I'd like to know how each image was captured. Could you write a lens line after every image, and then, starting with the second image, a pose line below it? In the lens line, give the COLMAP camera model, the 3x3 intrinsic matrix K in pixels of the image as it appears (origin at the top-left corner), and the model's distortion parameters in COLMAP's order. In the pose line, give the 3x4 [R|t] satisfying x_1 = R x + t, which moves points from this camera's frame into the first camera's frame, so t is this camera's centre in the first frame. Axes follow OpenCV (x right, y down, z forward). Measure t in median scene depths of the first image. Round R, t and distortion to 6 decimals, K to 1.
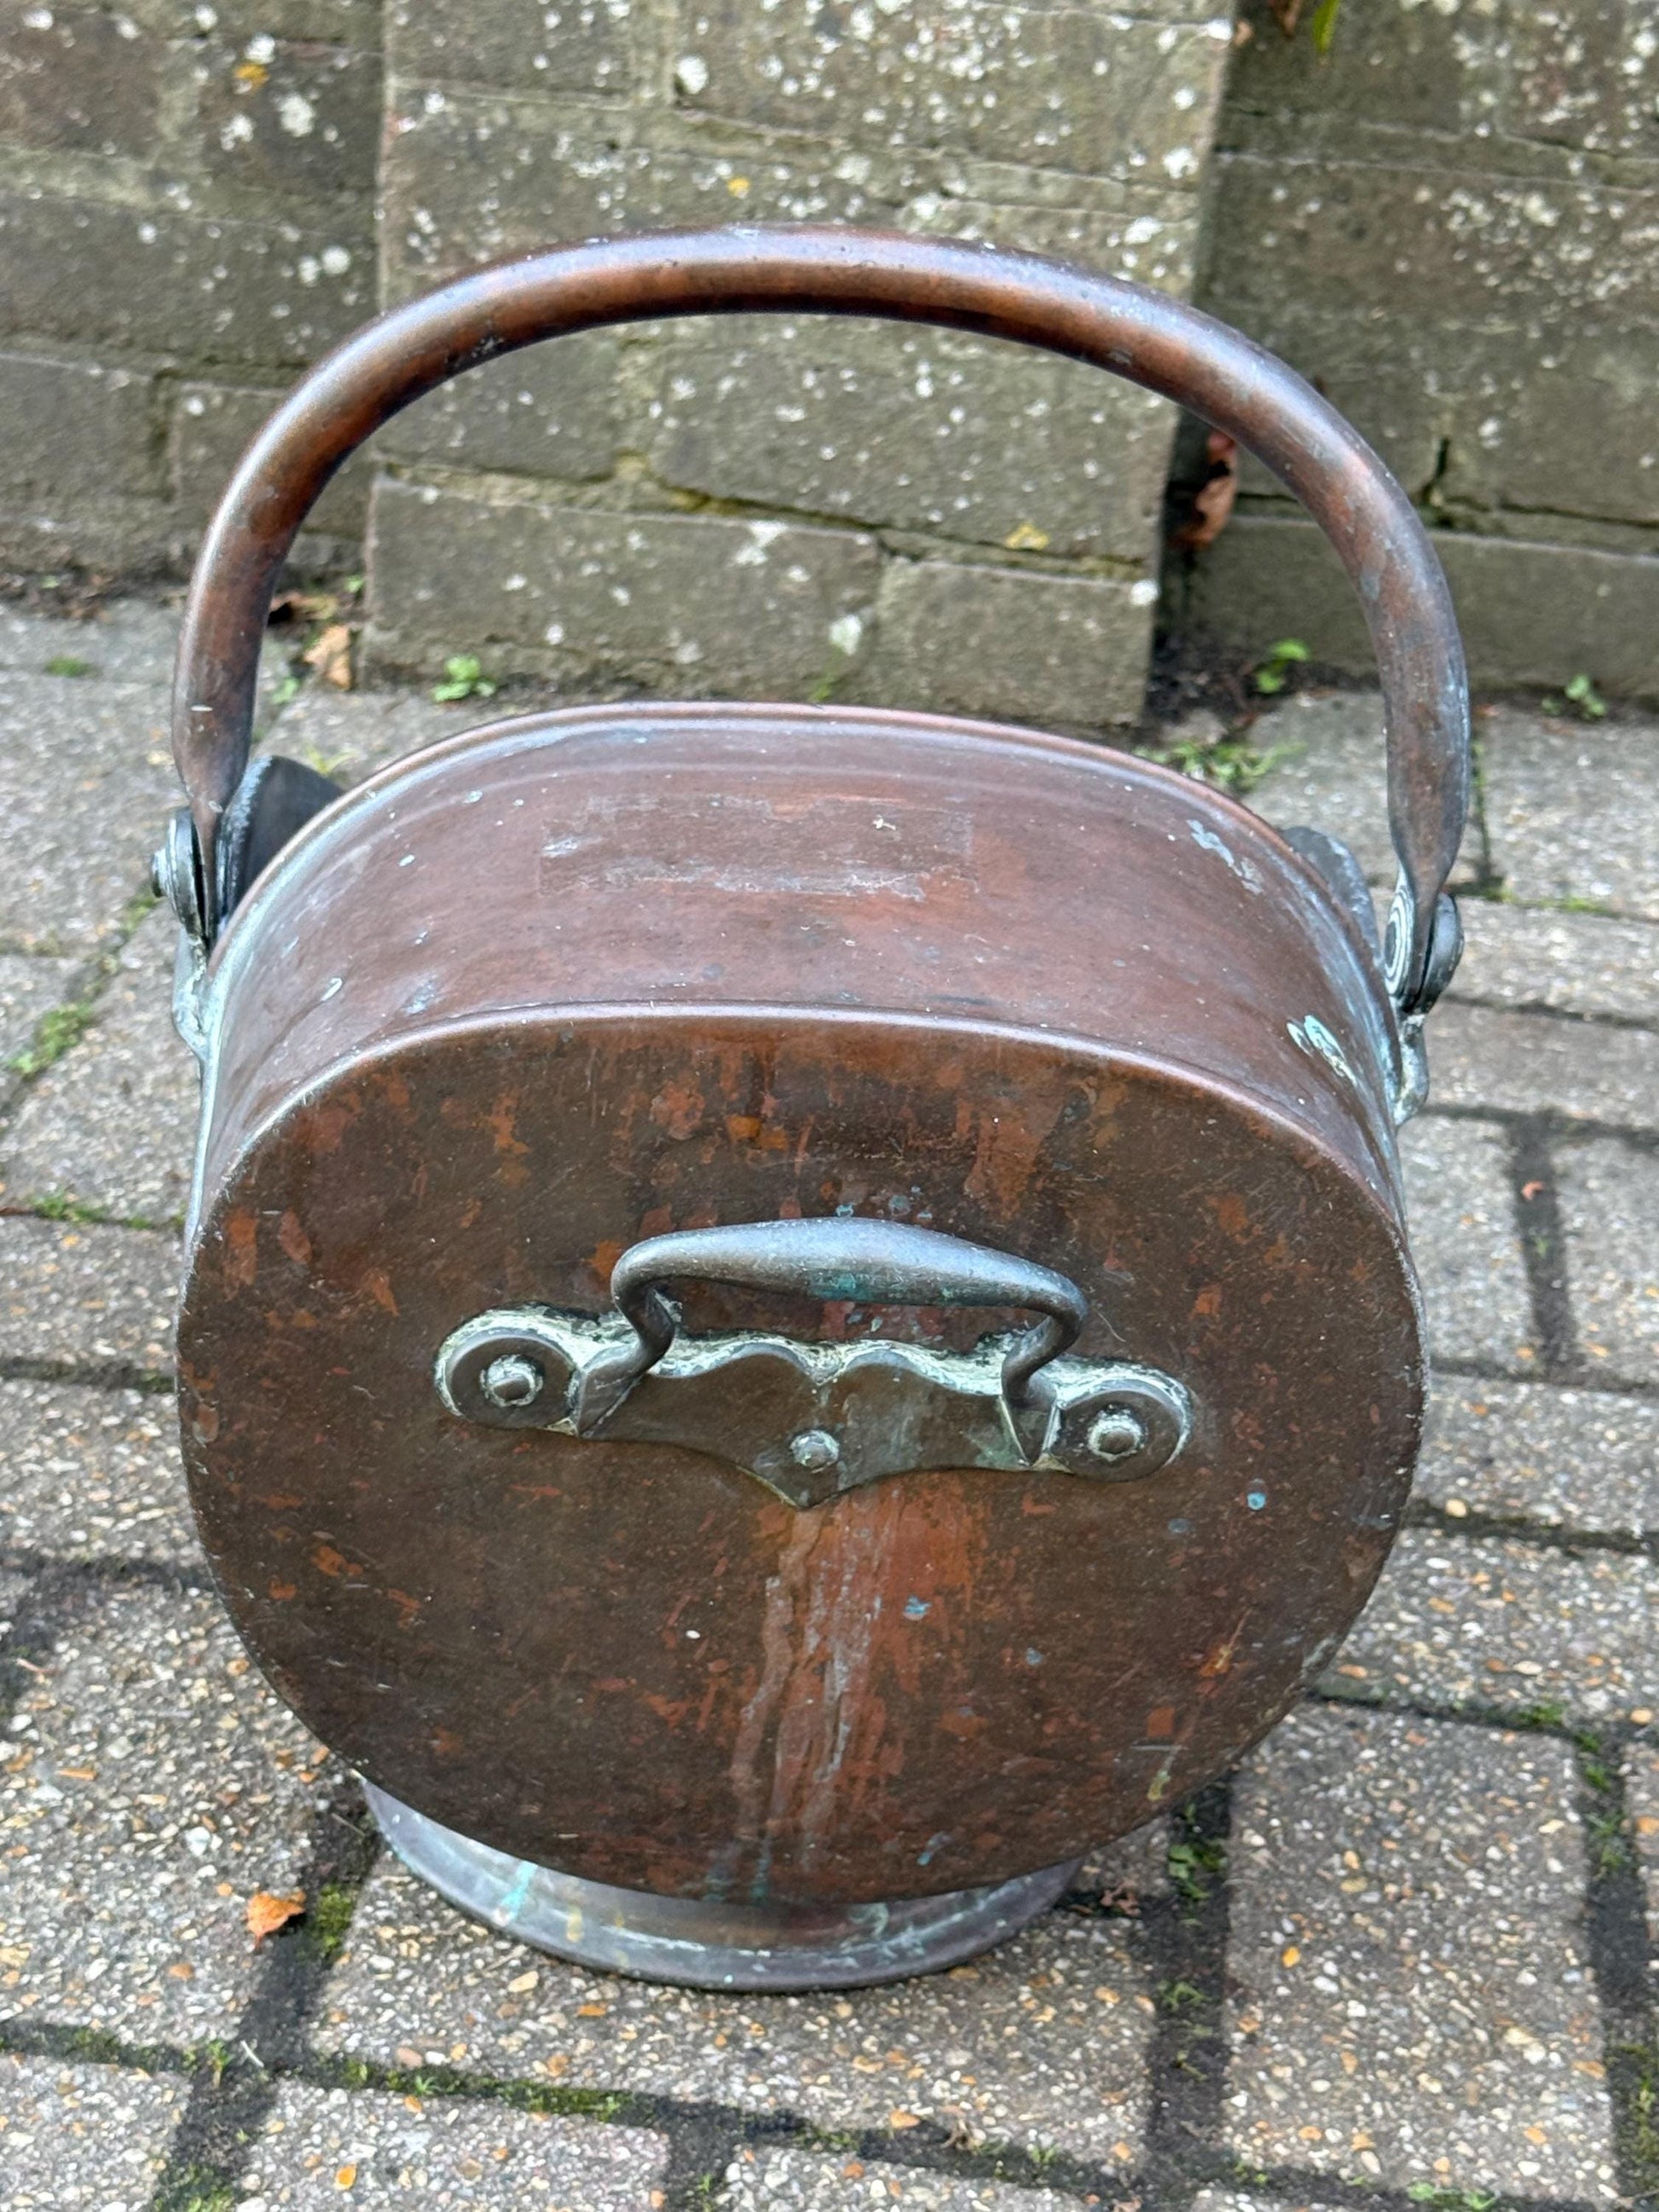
lens RADIAL K [[4051.5, 0, 842.4], [0, 4051.5, 1168.2], [0, 0, 1]] dist [0.136812, -0.039828]
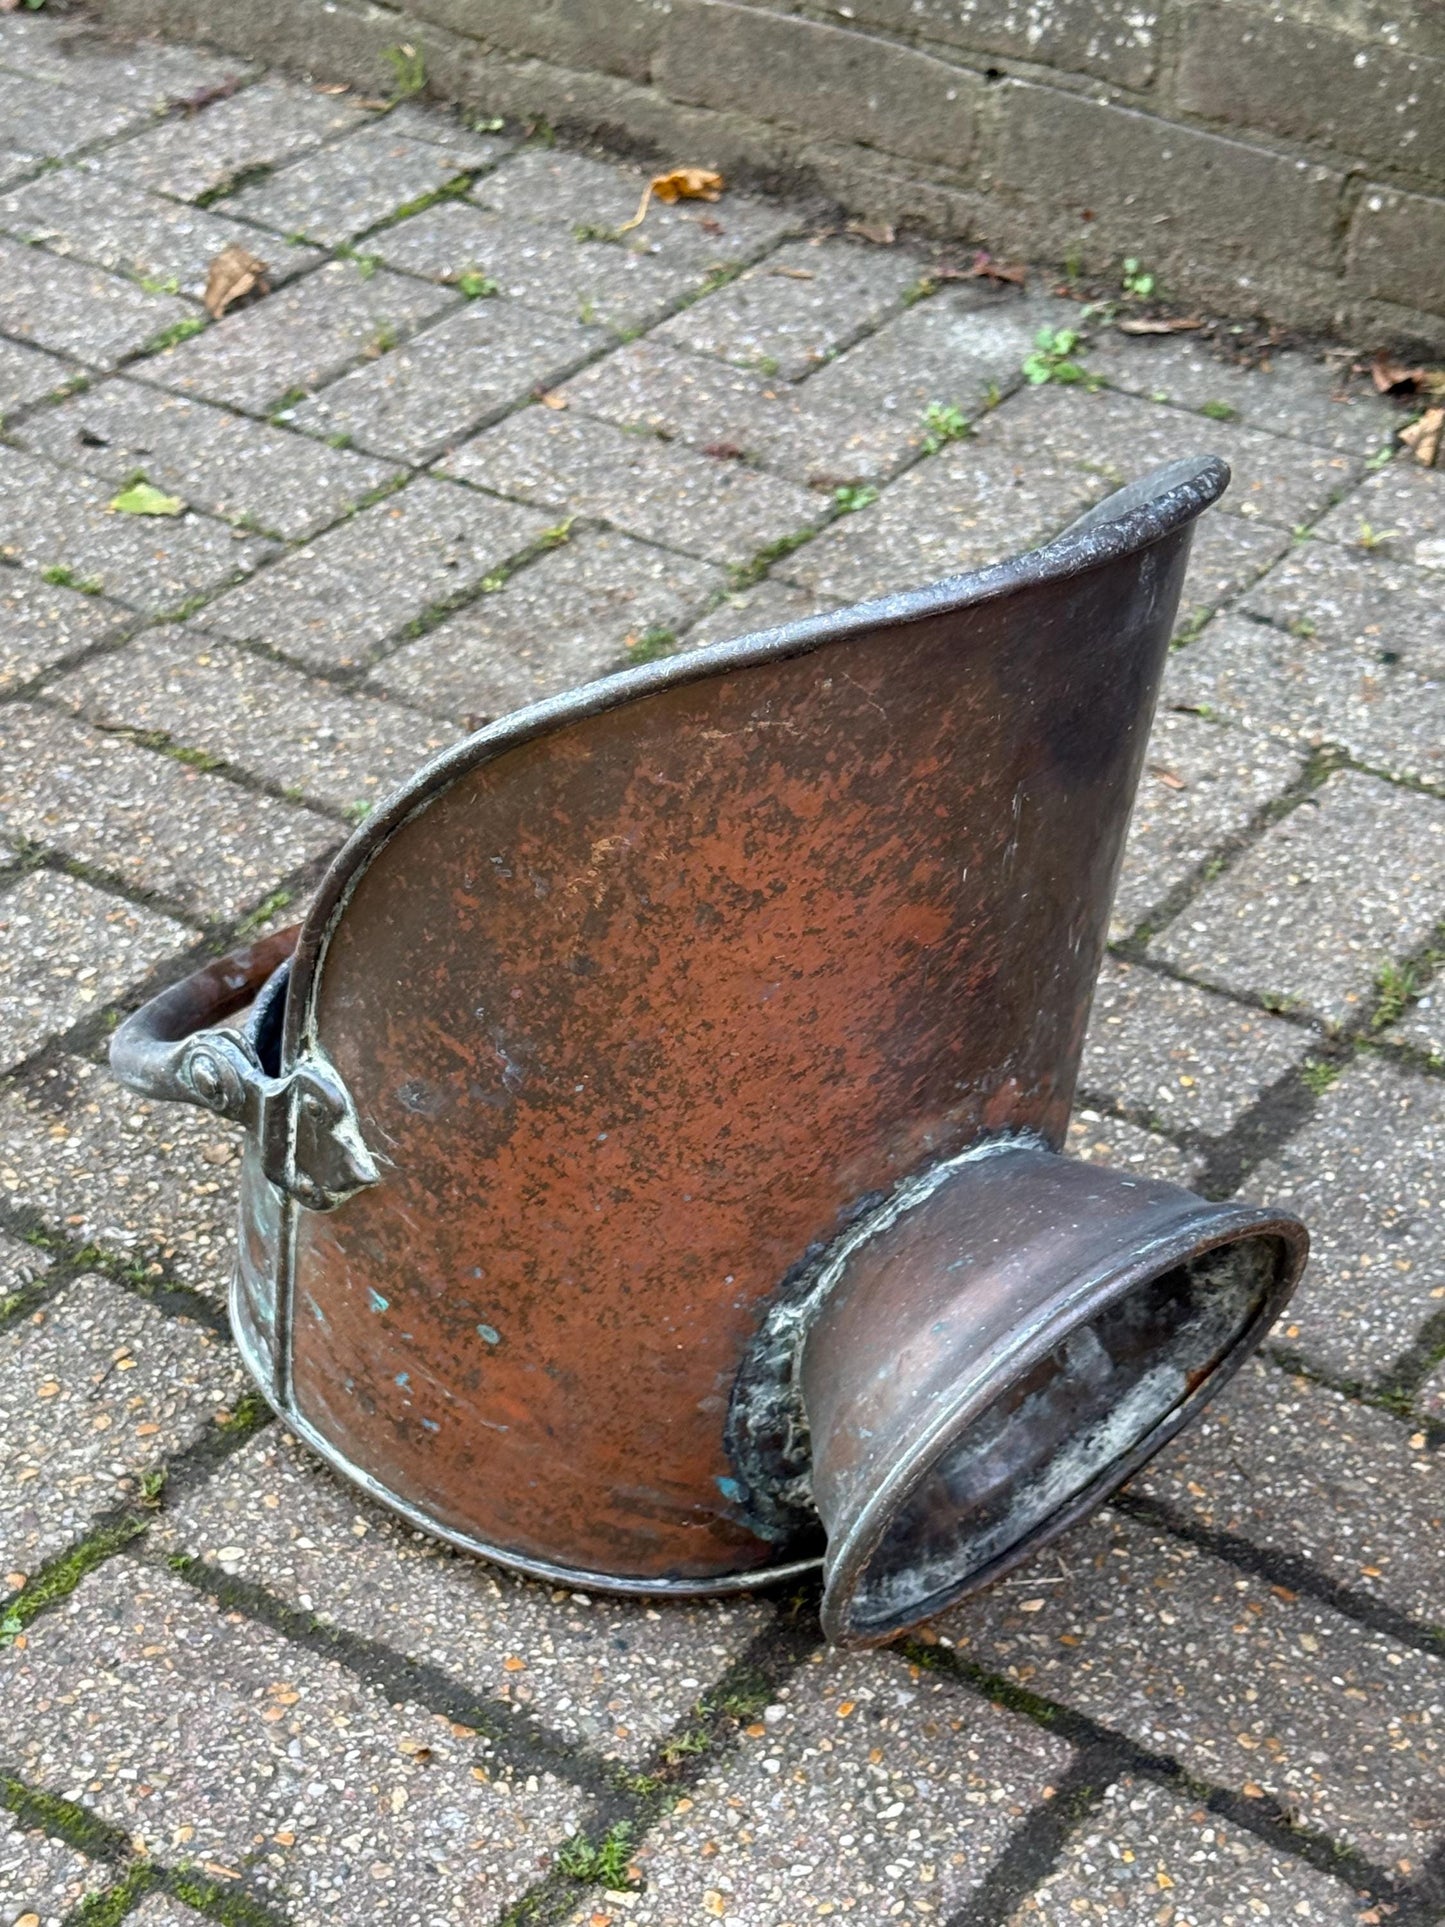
lens RADIAL K [[3583.3, 0, 748.4], [0, 3583.3, 957.4], [0, 0, 1]] dist [0.145028, -0.045885]
pose [[0.900097, 0.218243, -0.377088, 0.257501], [-0.176973, 0.974021, 0.141294, -0.175407], [0.398127, -0.060444, 0.915337, -0.144658]]
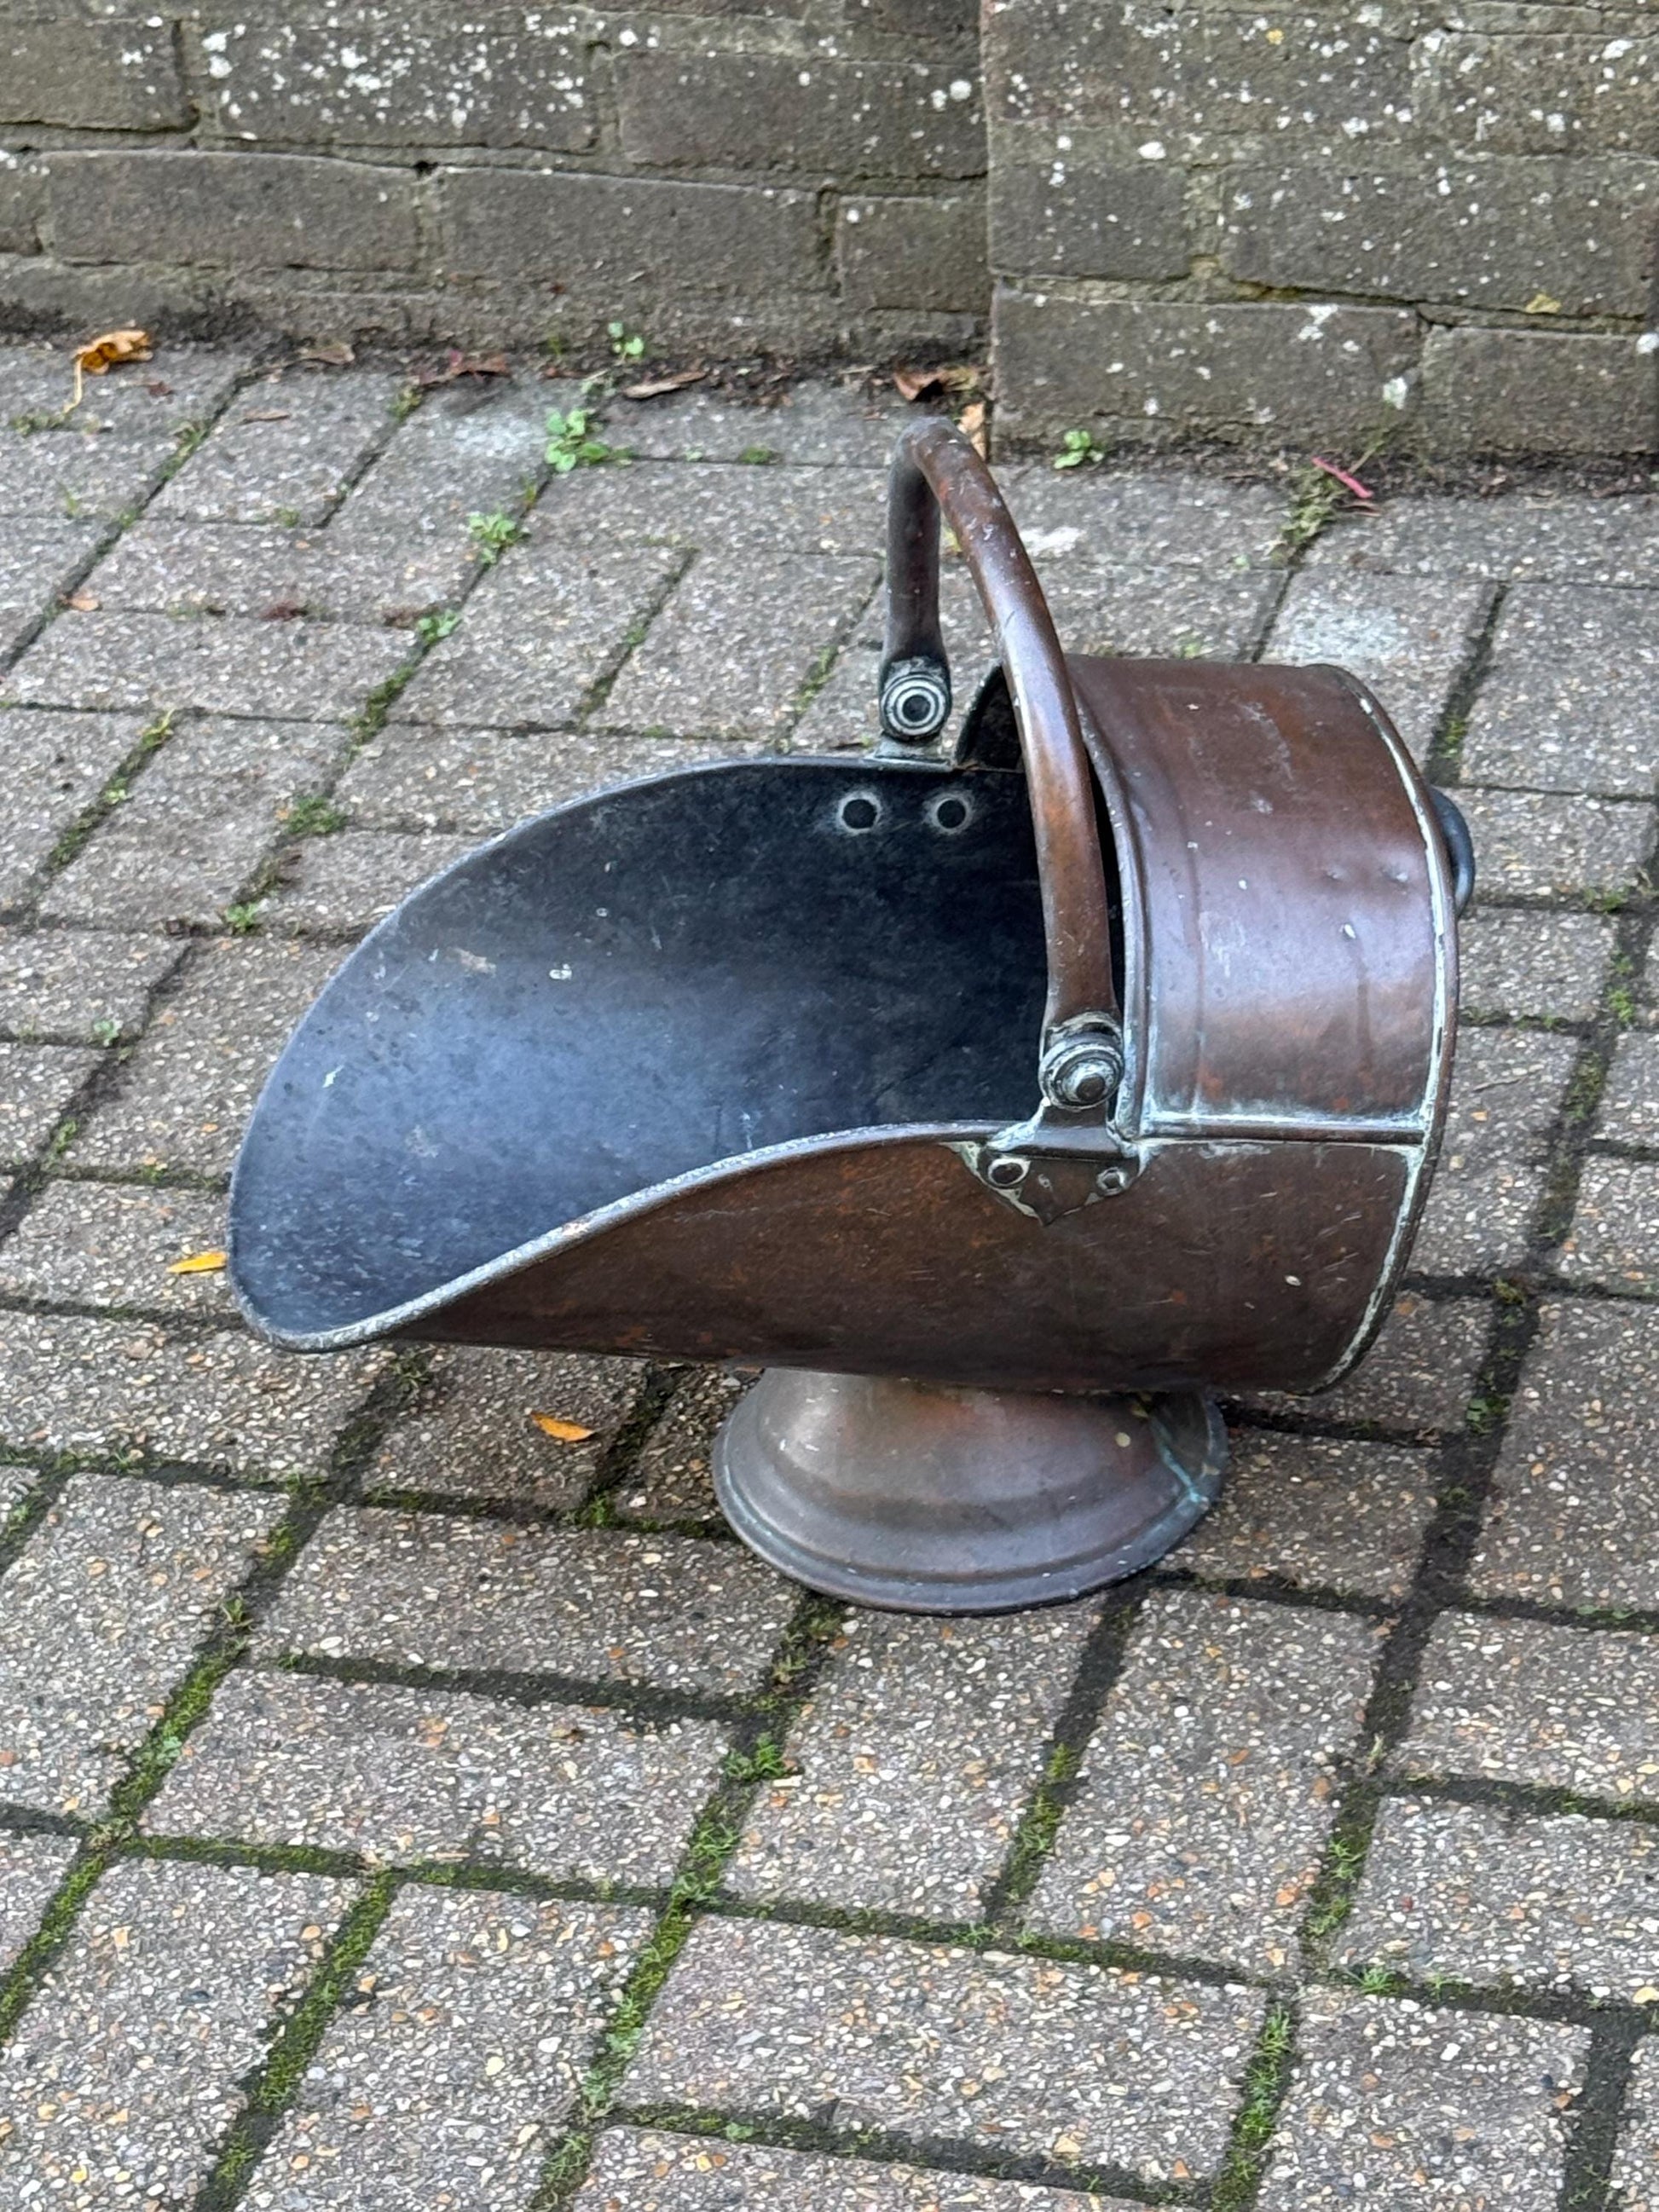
lens RADIAL K [[5239.5, 0, 883.9], [0, 5239.5, 1067.7], [0, 0, 1]] dist [0.134945, 0.210208]
pose [[0.978805, -0.038358, -0.201171, 0.291833], [0.056871, 0.994578, 0.087068, -0.147916], [0.196740, -0.096664, 0.975679, -1.001836]]
